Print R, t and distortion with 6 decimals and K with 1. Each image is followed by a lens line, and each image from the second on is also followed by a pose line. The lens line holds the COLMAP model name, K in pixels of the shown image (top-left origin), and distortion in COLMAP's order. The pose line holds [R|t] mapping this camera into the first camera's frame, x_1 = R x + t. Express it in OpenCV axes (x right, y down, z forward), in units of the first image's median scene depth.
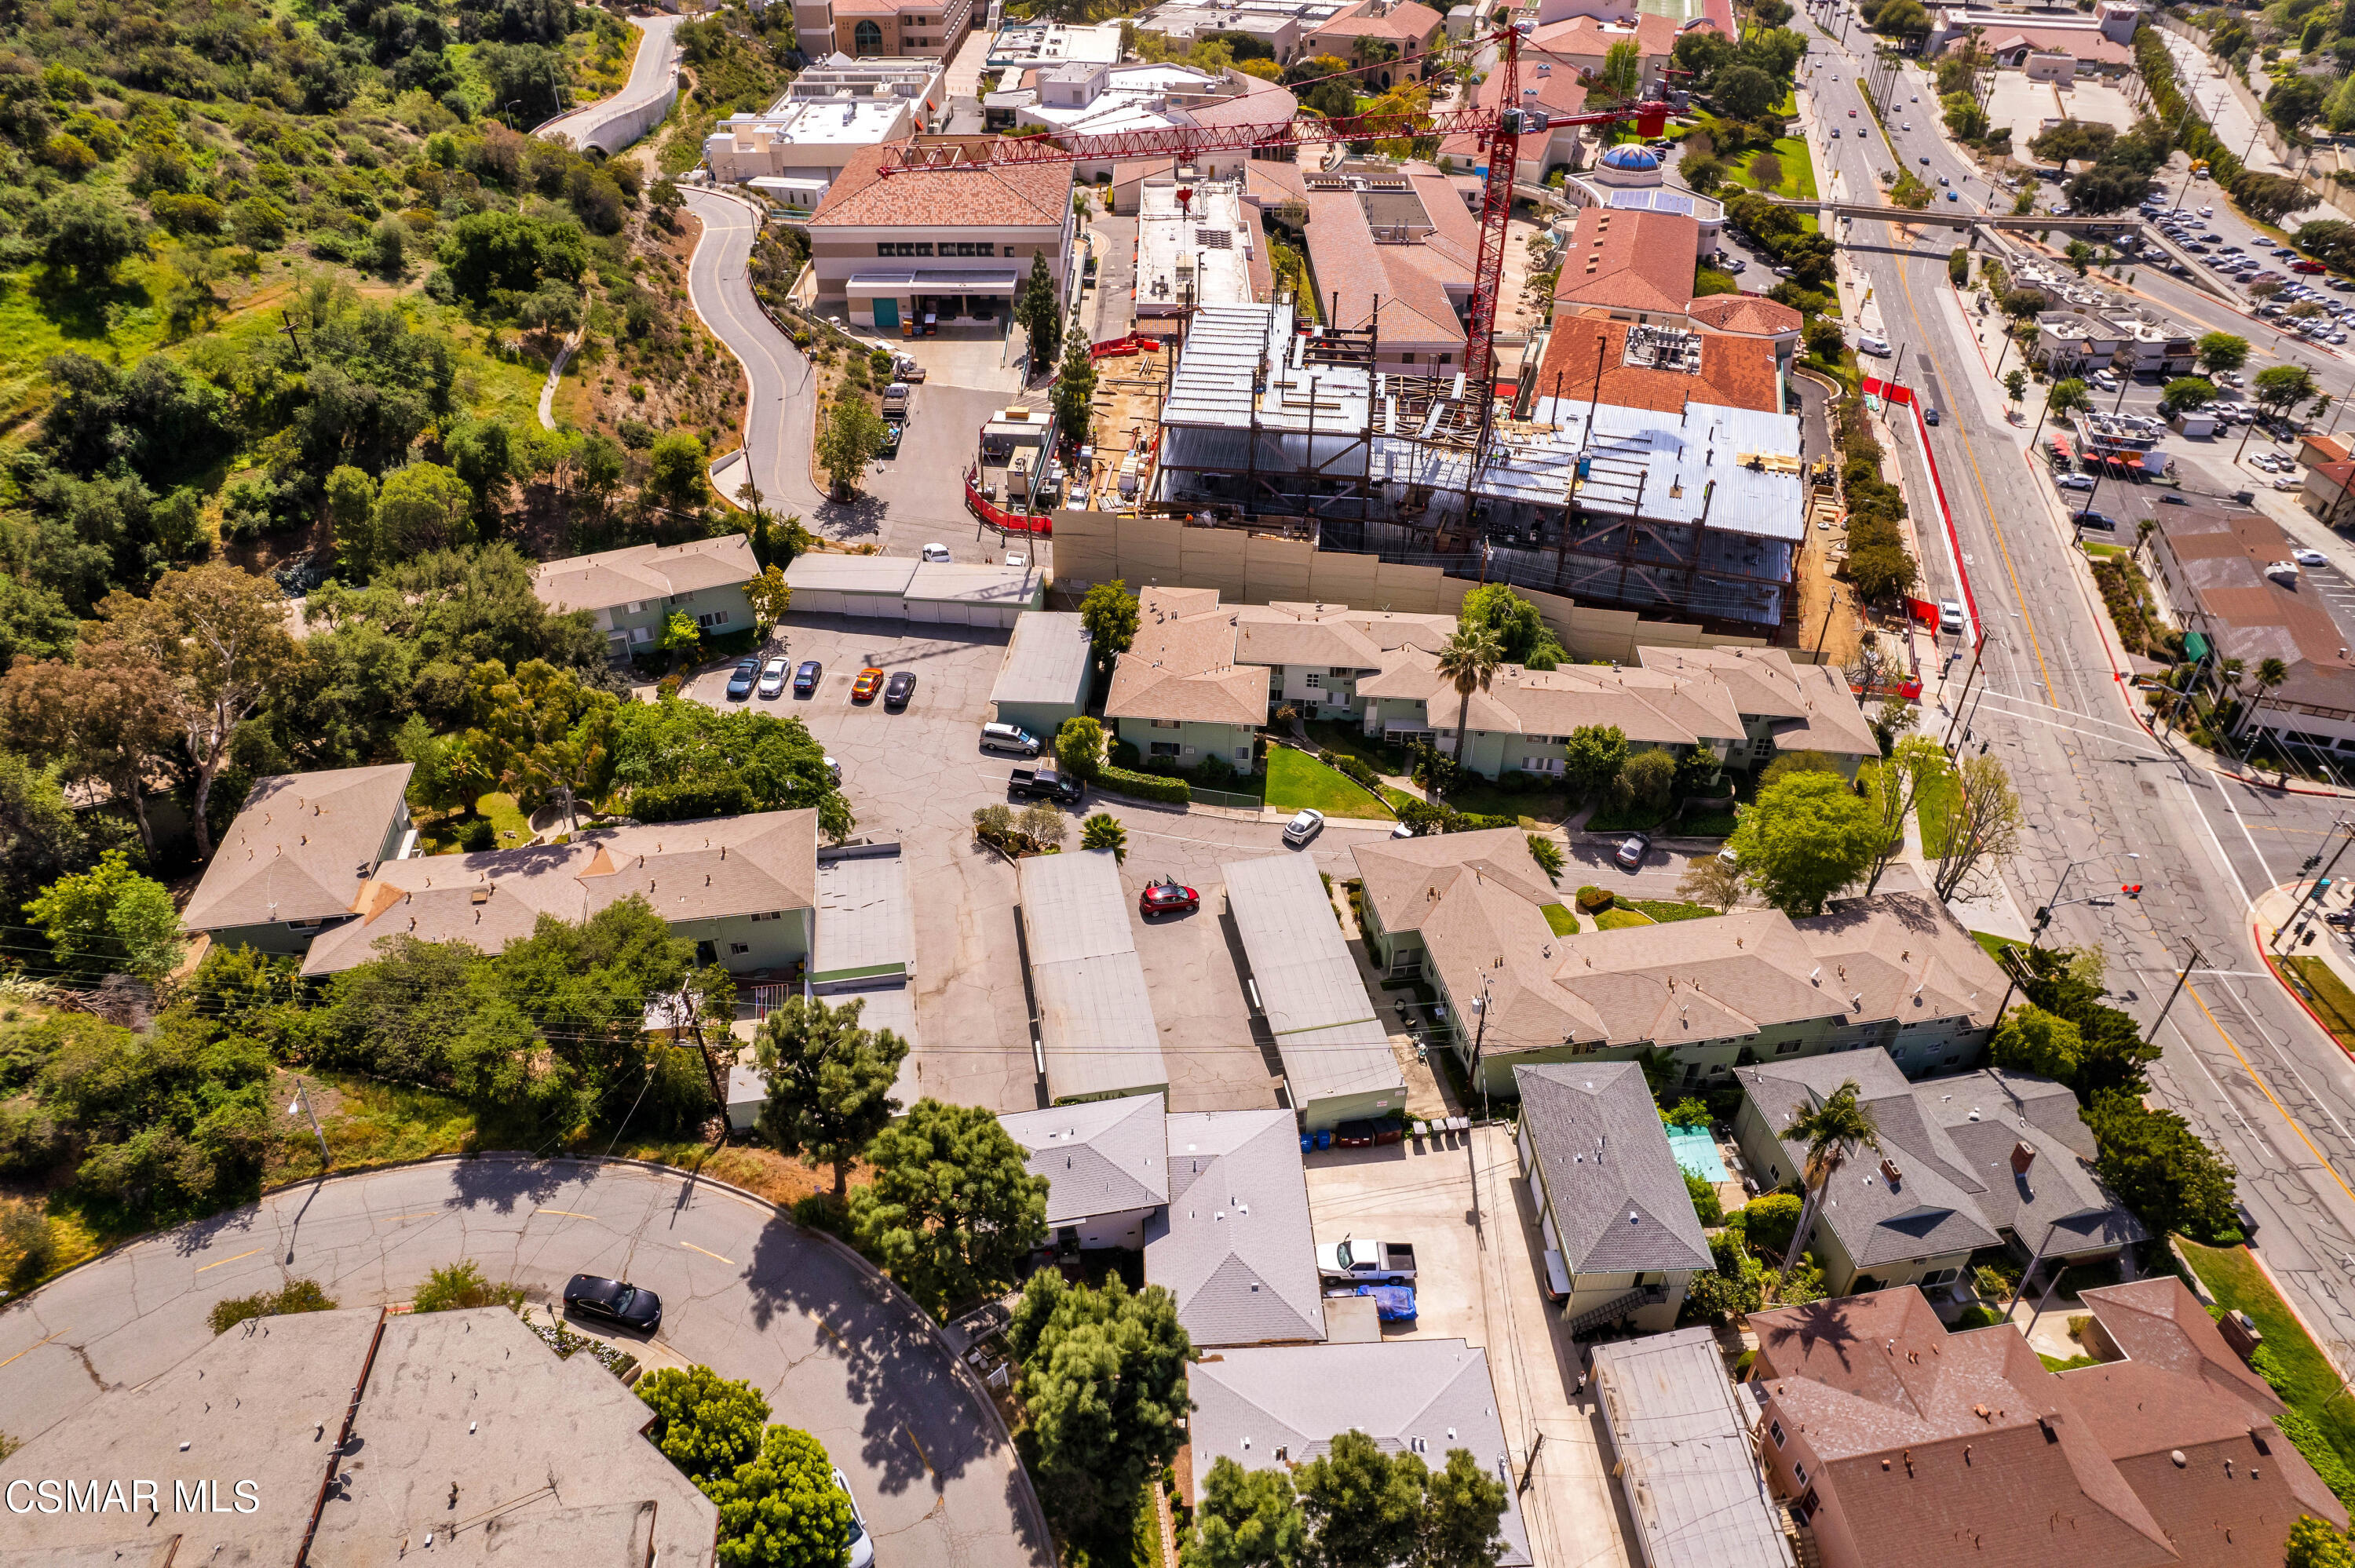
lens RADIAL K [[1533.5, 0, 1177.5], [0, 1533.5, 784.0], [0, 0, 1]] dist [-0.069626, 0.073558]
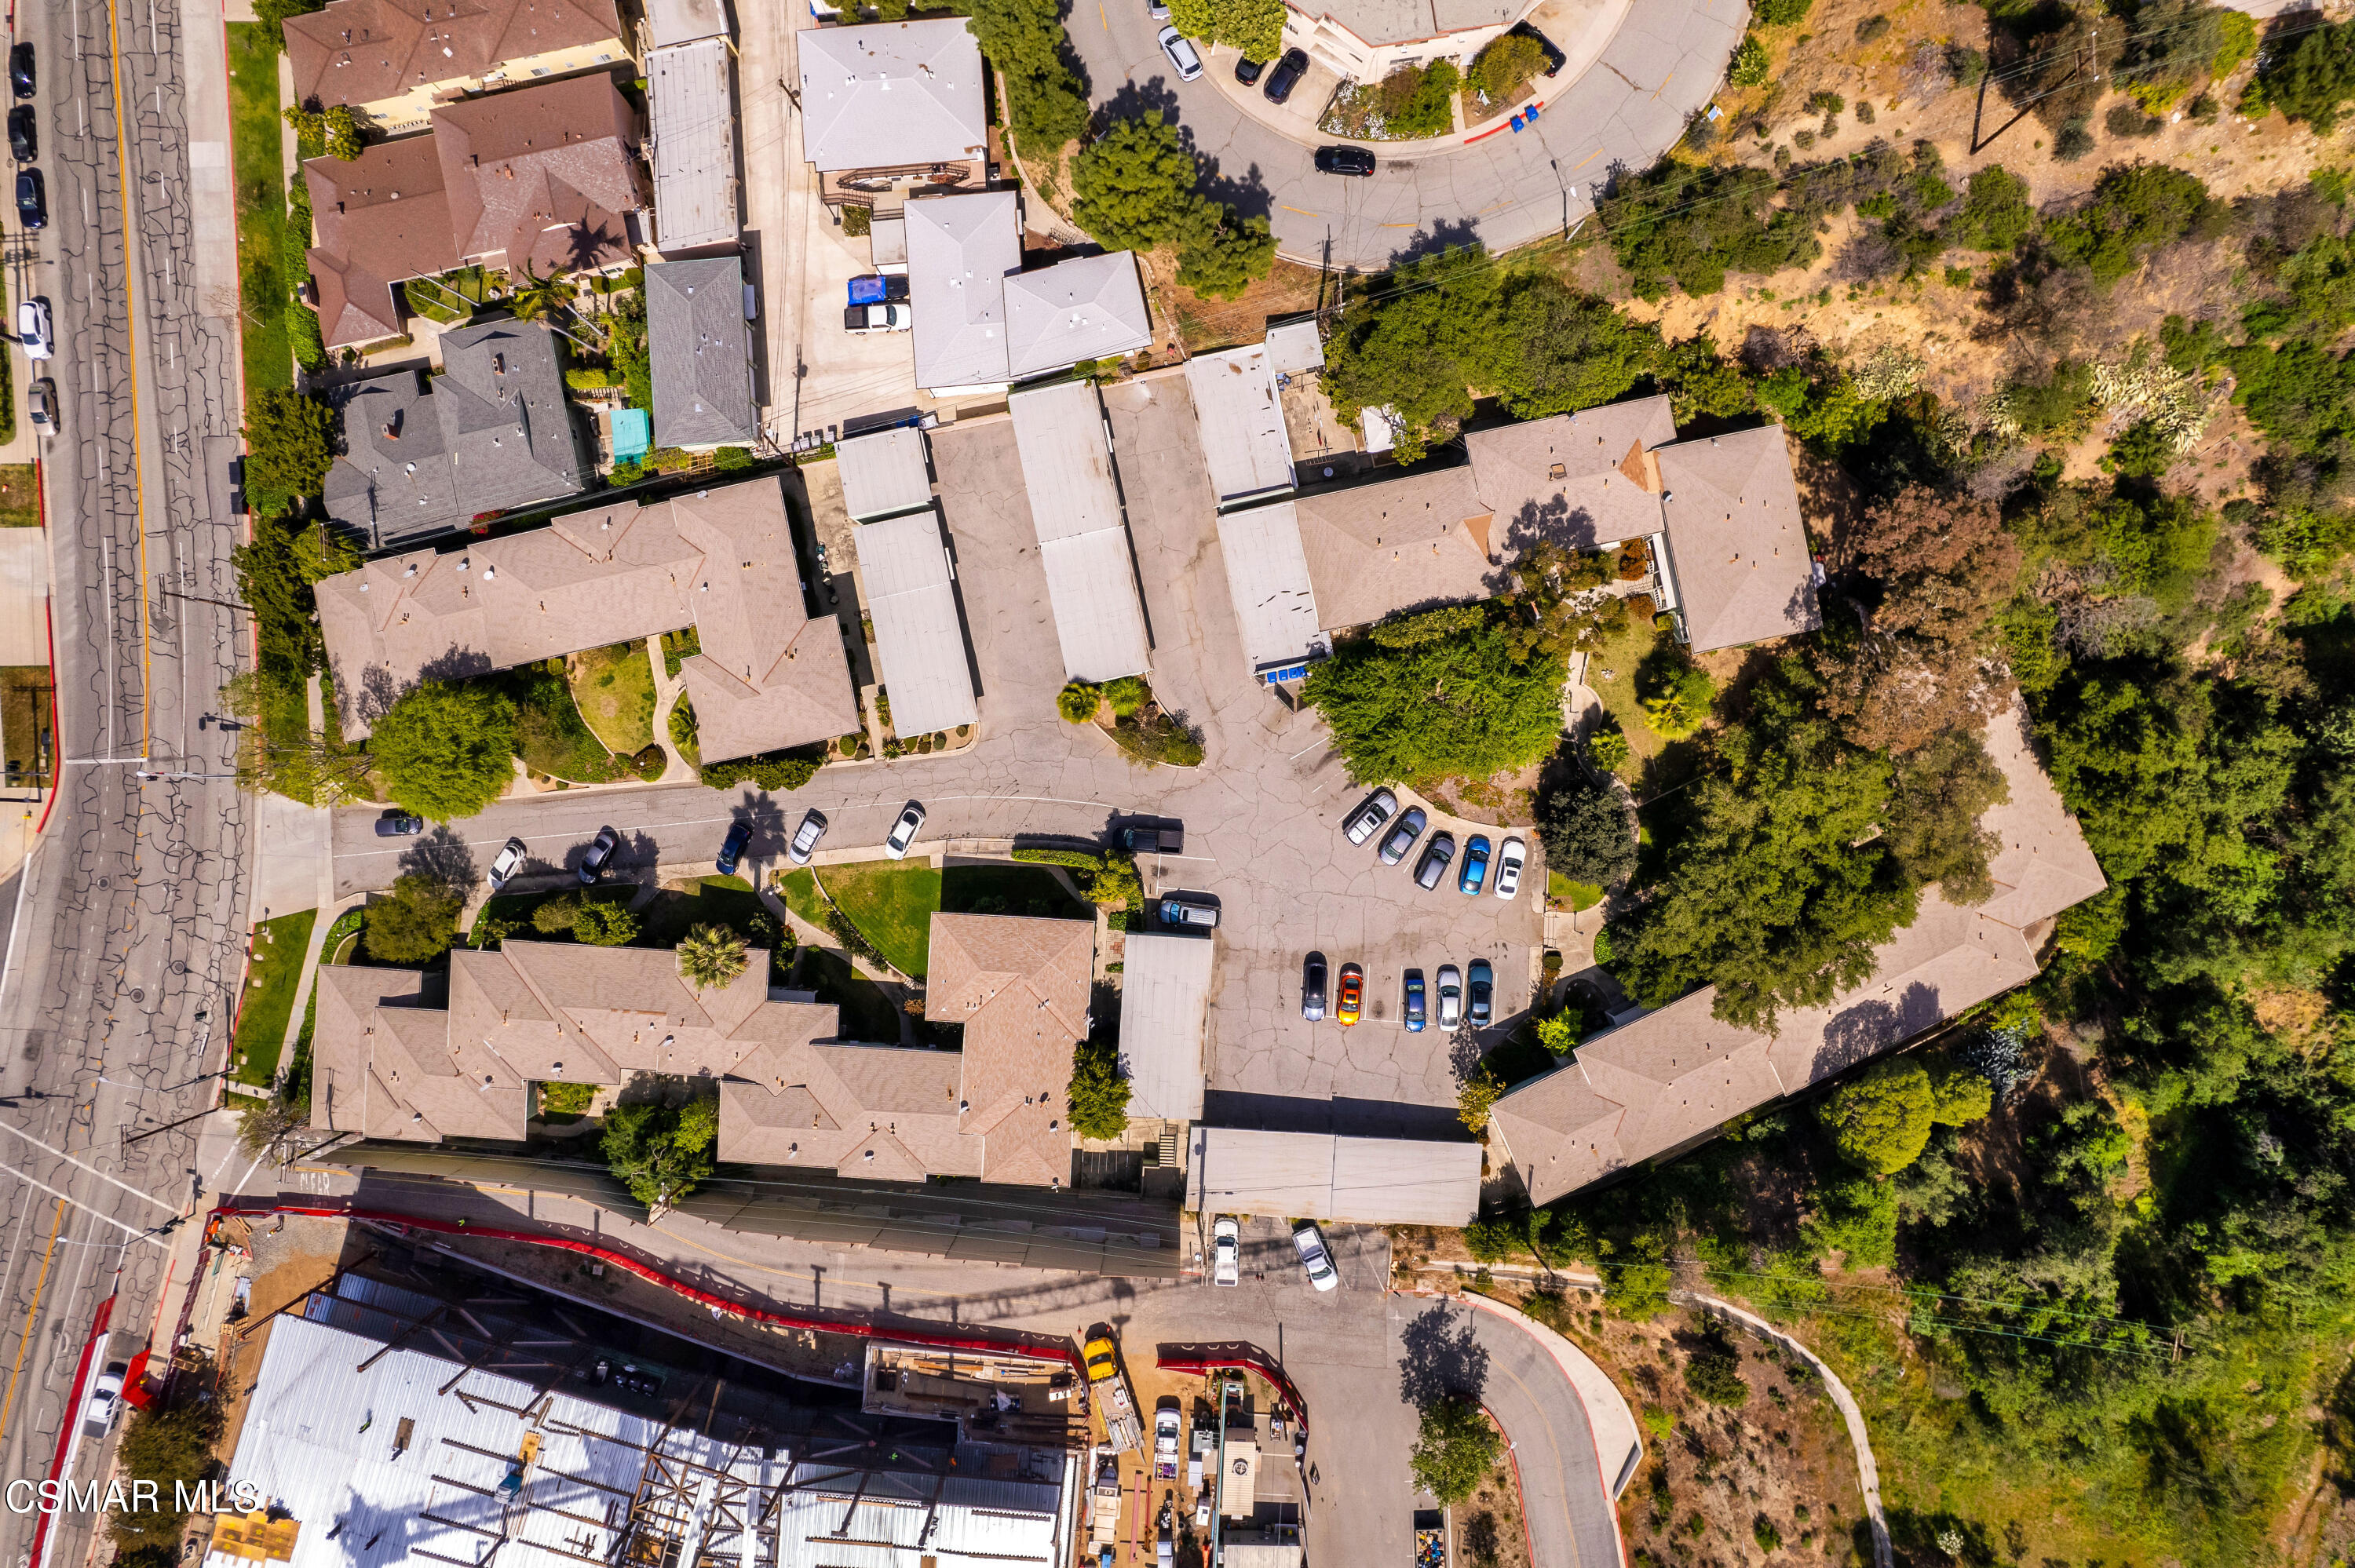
lens RADIAL K [[1533.5, 0, 1177.5], [0, 1533.5, 784.0], [0, 0, 1]] dist [-0.069626, 0.073558]
pose [[-0.999116, 0.032216, -0.026992, -0.060403], [-0.040778, -0.587488, 0.808205, -0.629413], [0.010180, 0.808591, 0.588283, 0.272355]]
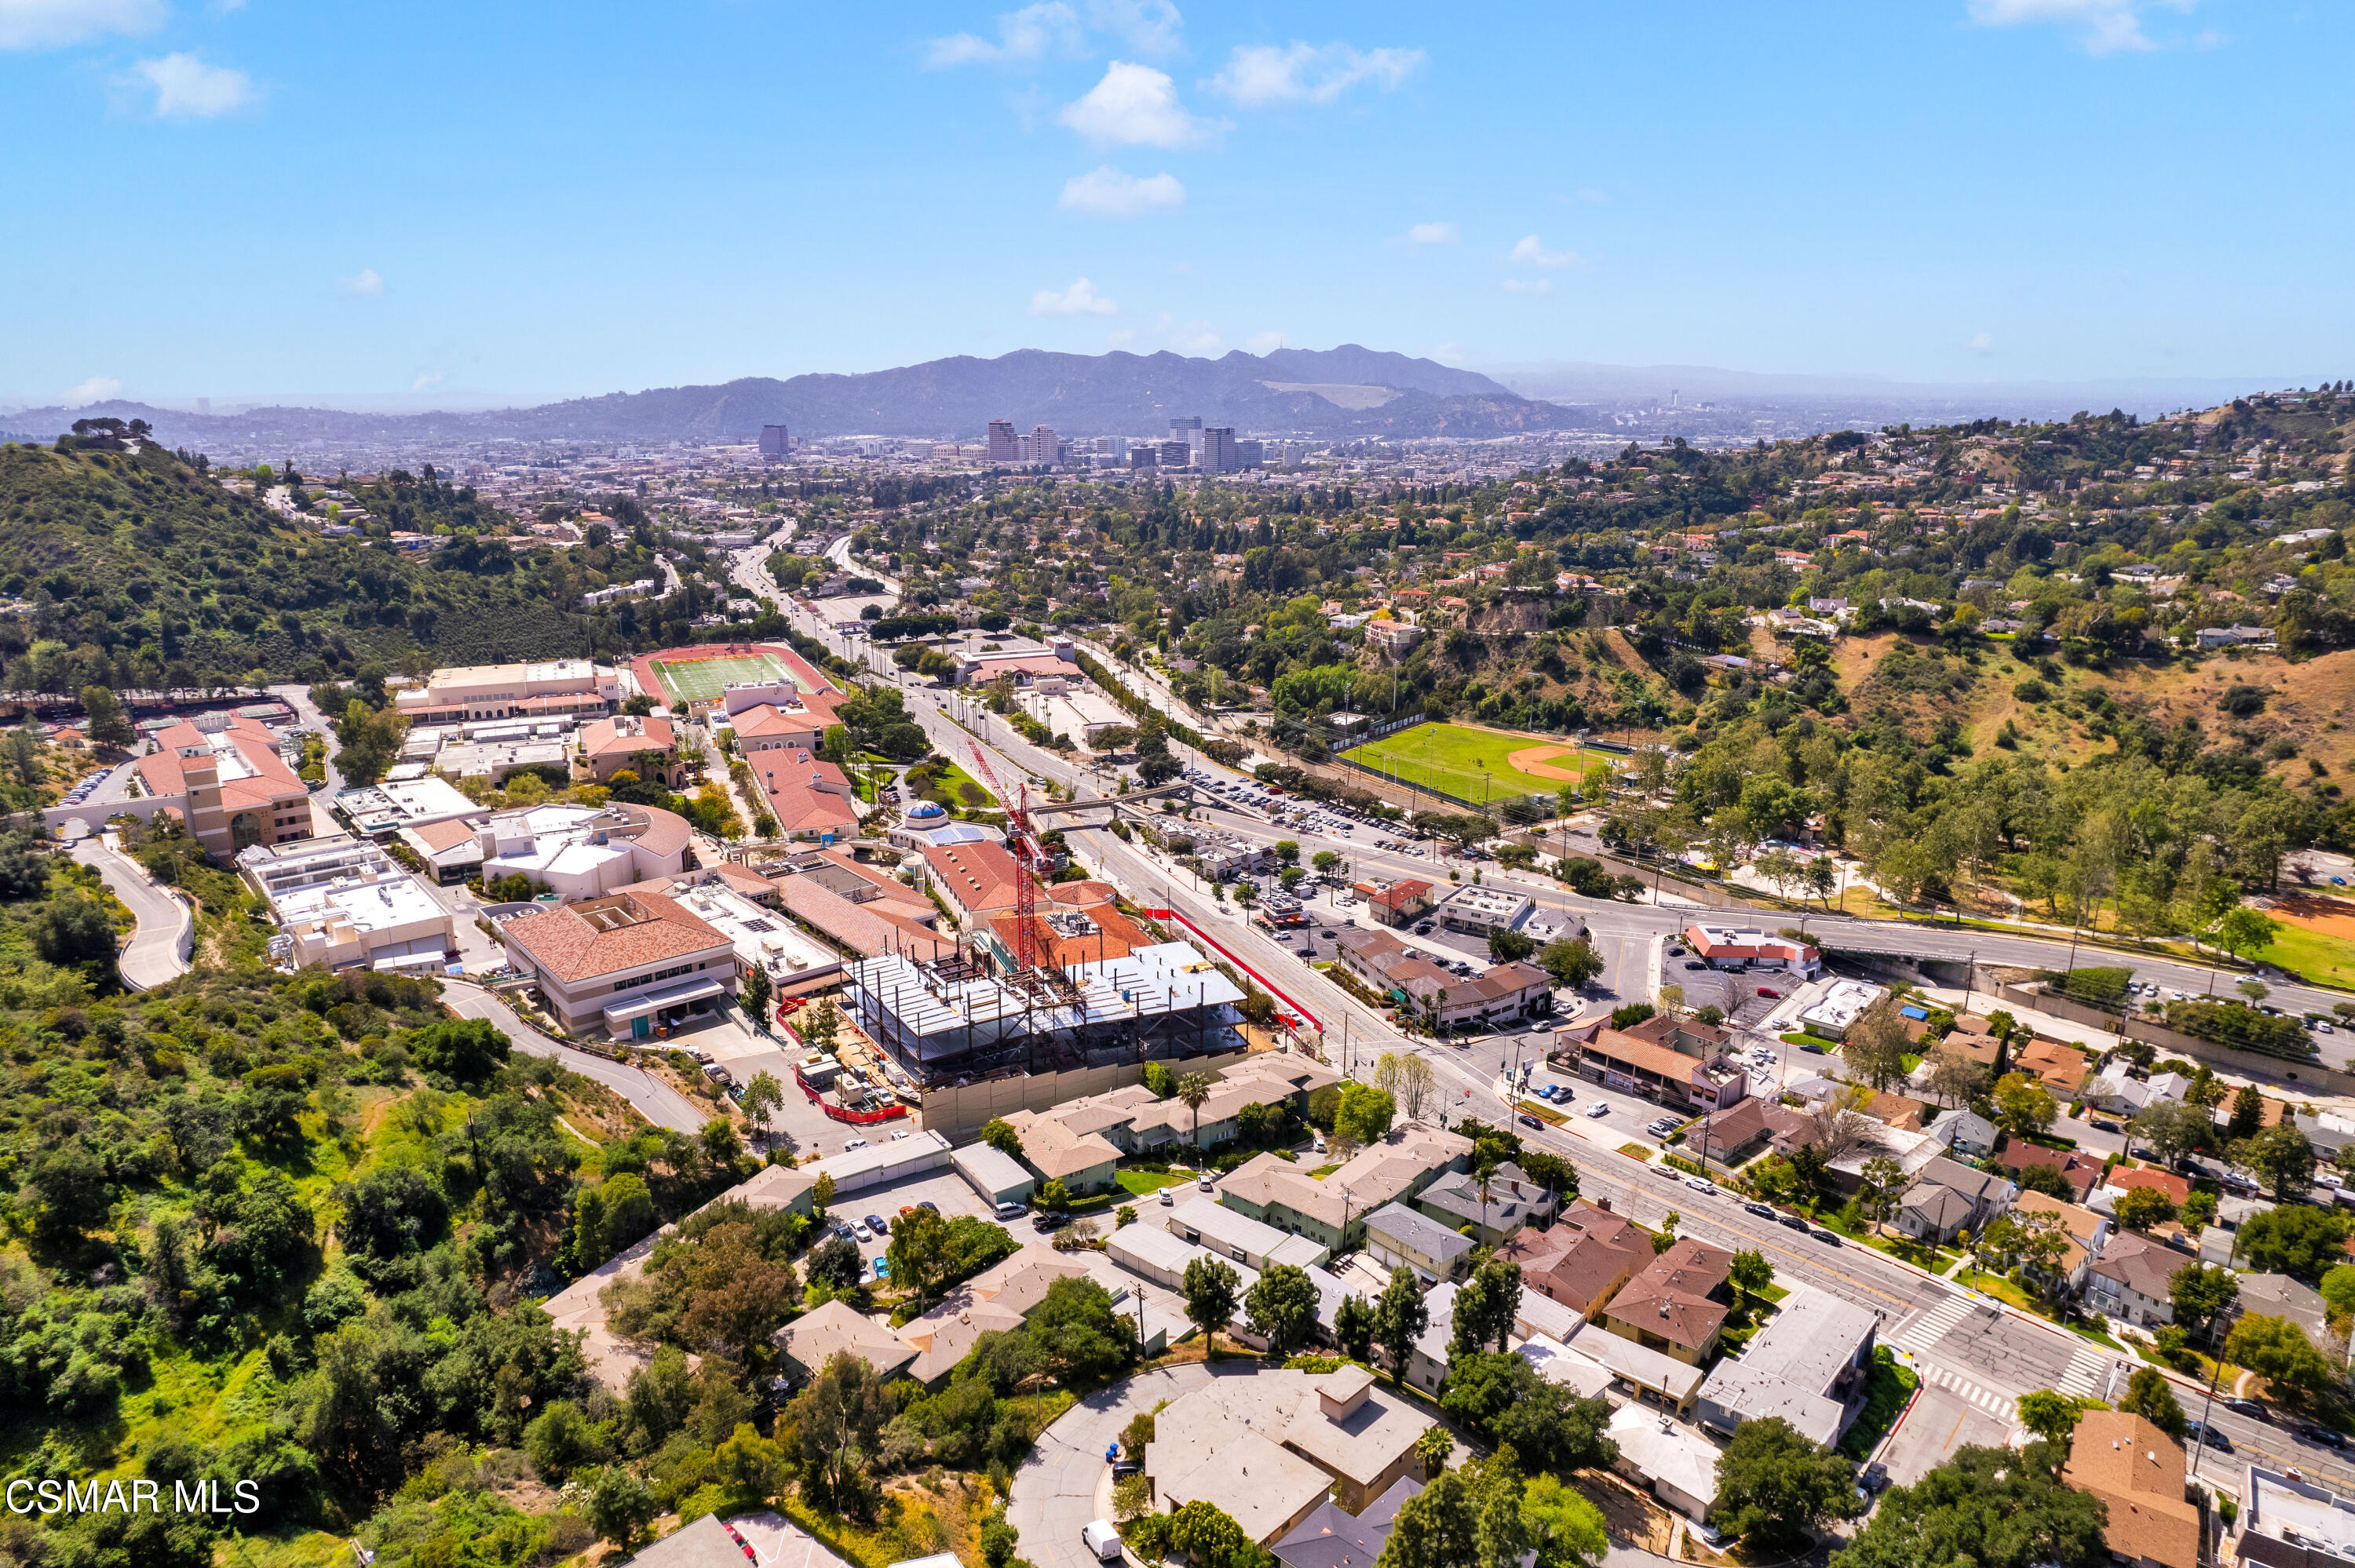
lens RADIAL K [[1533.5, 0, 1177.5], [0, 1533.5, 784.0], [0, 0, 1]] dist [-0.069626, 0.073558]
pose [[0.773930, -0.178211, 0.607679, -0.763520], [0.379389, 0.898799, -0.219598, -0.007849], [-0.507047, 0.400500, 0.763219, -0.545752]]
